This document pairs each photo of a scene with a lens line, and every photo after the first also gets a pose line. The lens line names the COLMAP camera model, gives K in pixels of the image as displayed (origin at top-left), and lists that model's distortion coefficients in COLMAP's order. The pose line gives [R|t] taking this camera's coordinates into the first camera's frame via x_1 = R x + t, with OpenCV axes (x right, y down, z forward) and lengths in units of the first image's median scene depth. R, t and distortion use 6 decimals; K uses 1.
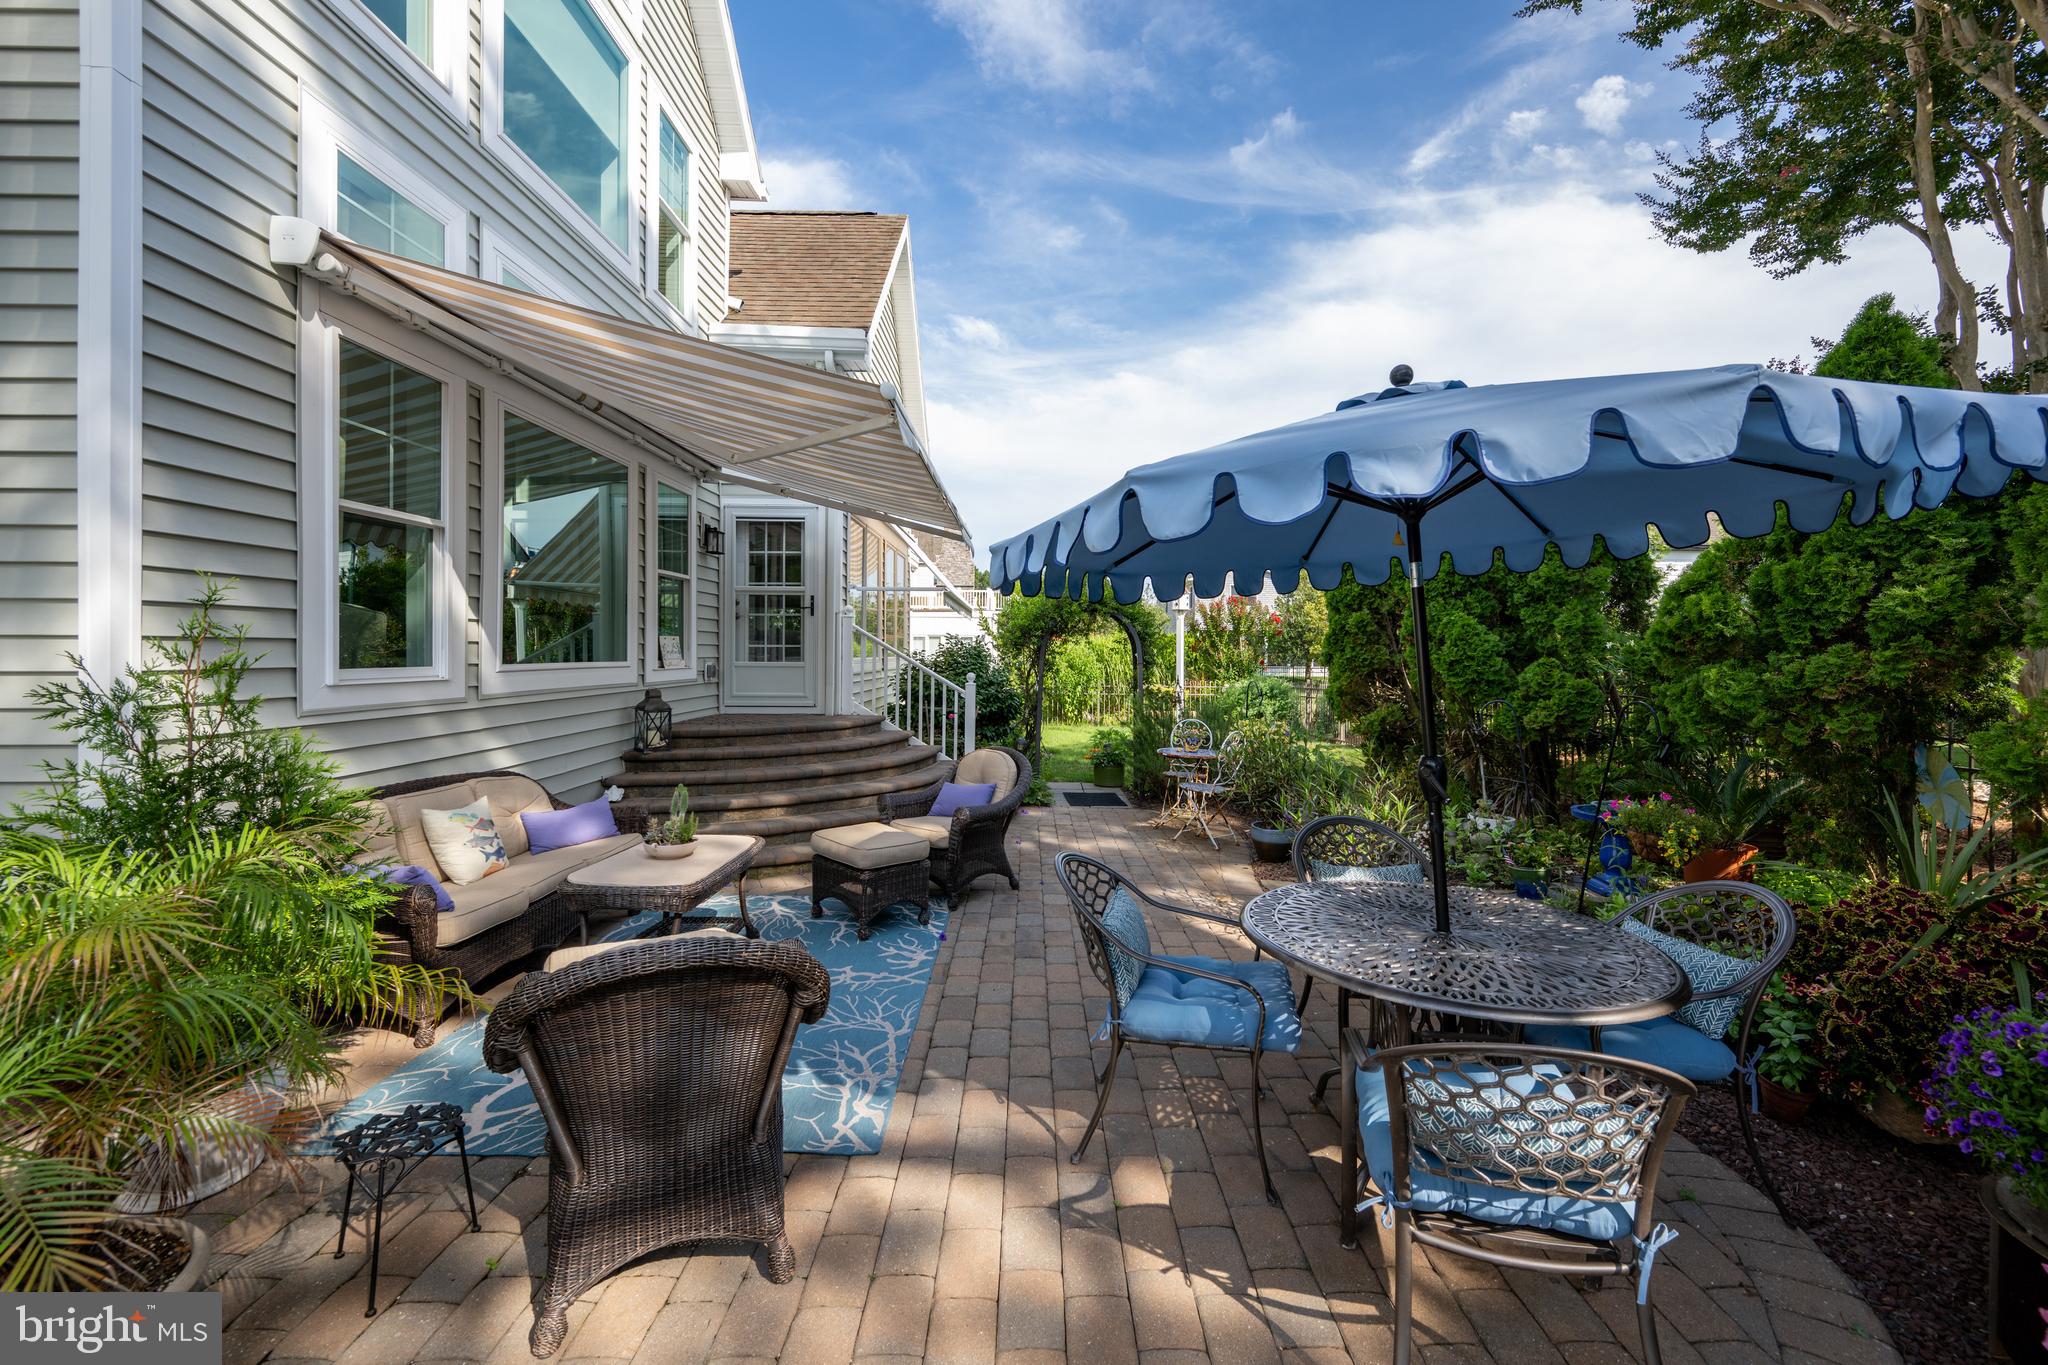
lens RADIAL K [[806.6, 0, 1013.9], [0, 806.6, 654.1], [0, 0, 1]] dist [0.001467, 0.000563]
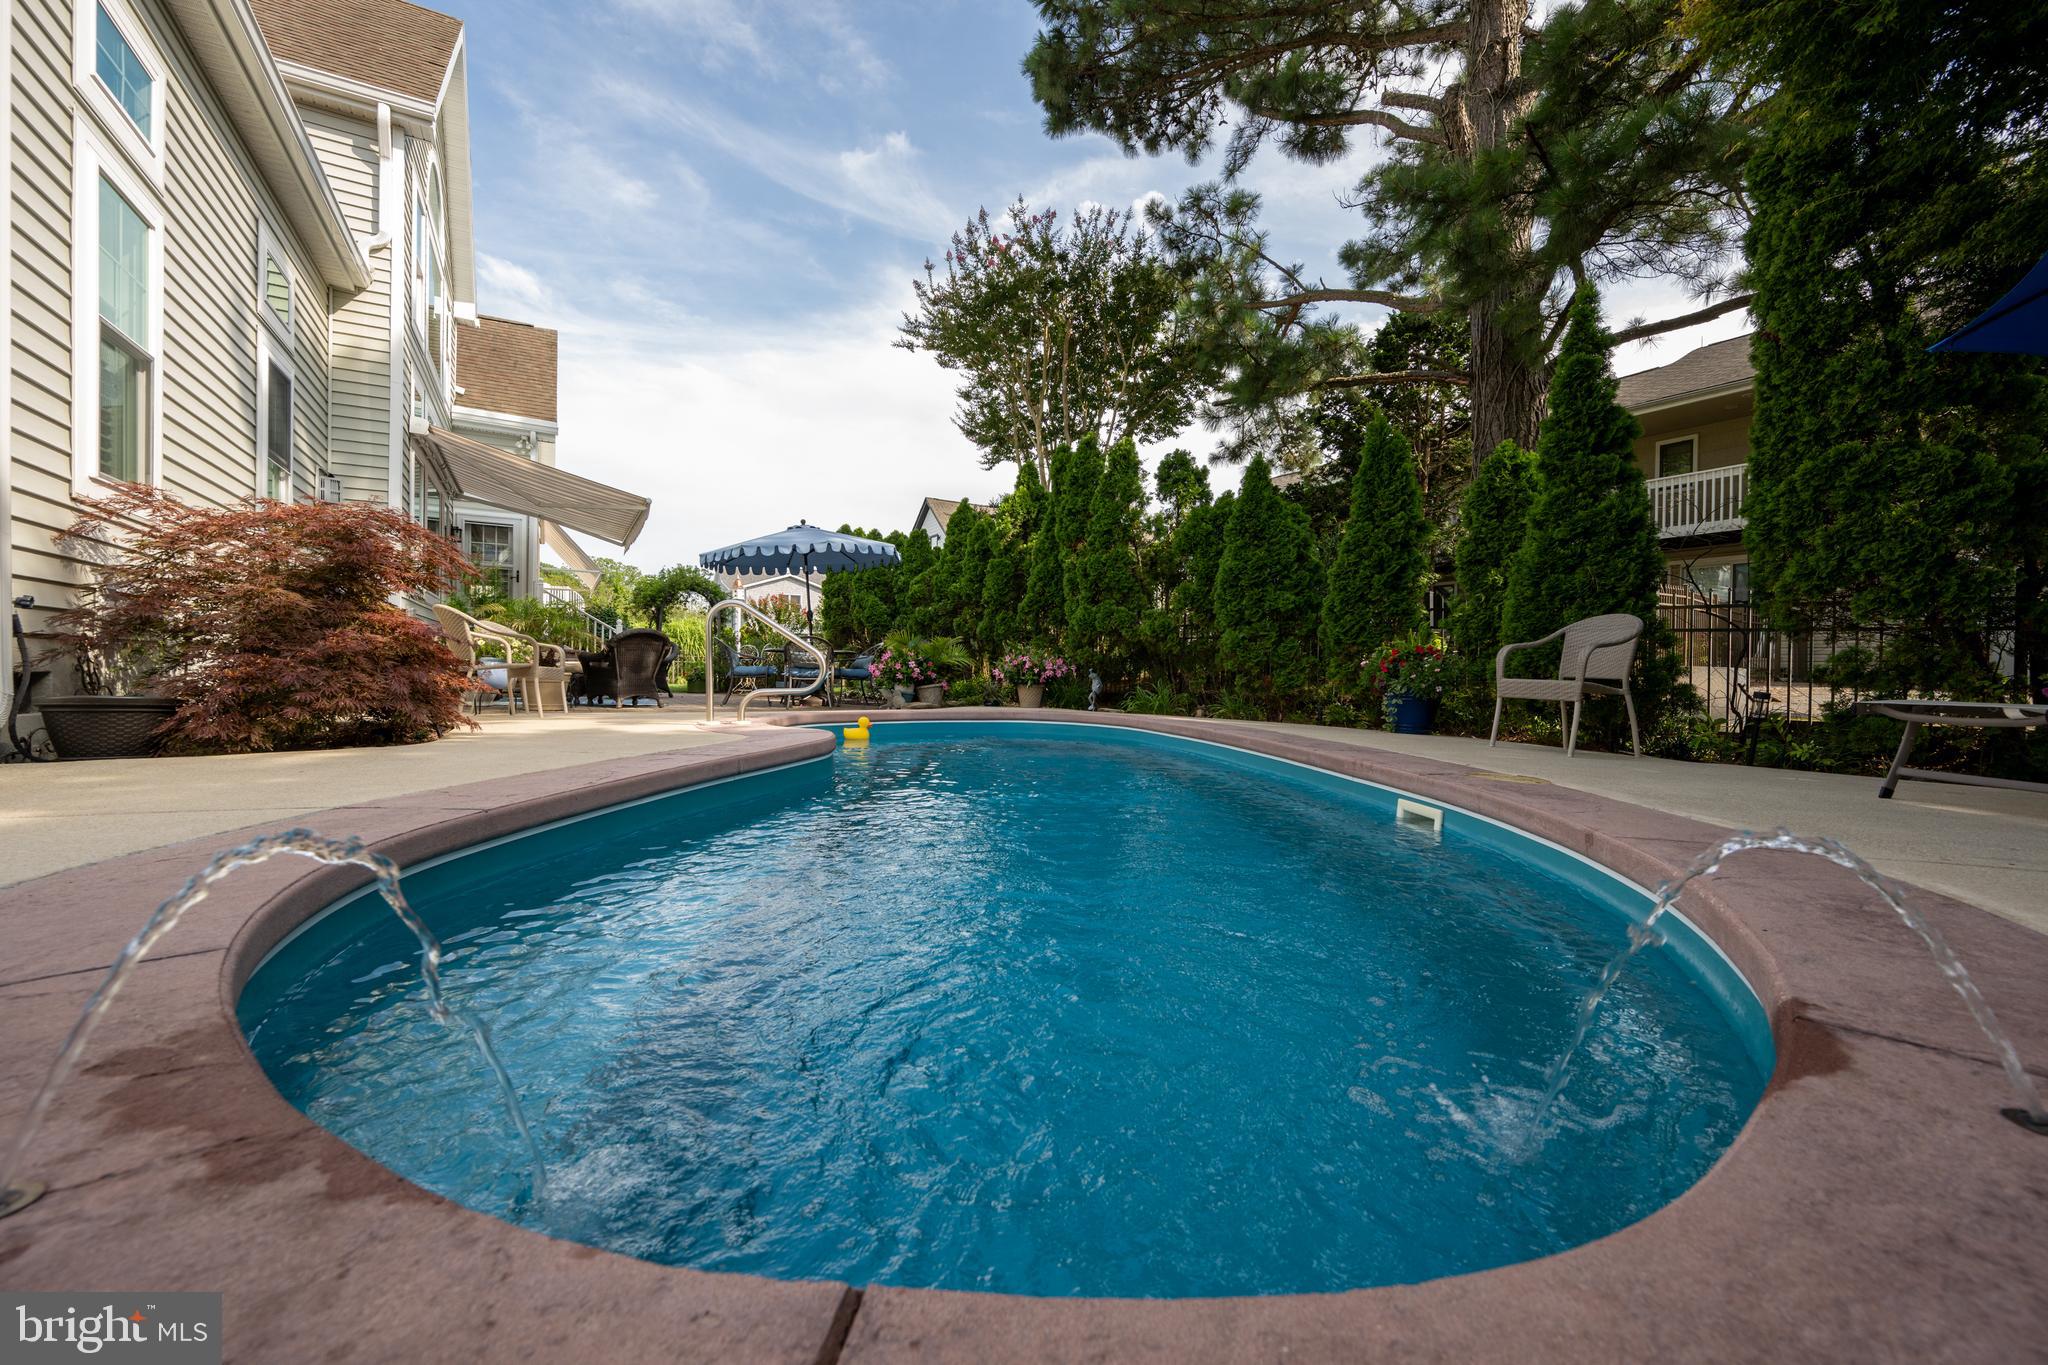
lens RADIAL K [[806.6, 0, 1021.8], [0, 806.6, 676.4], [0, 0, 1]] dist [0.001467, 0.000563]
pose [[0.870604, 0.003932, 0.491968, -0.190035], [-0.009985, 0.999903, 0.009678, 0.149778], [-0.491882, -0.013338, 0.870560, -1.232498]]
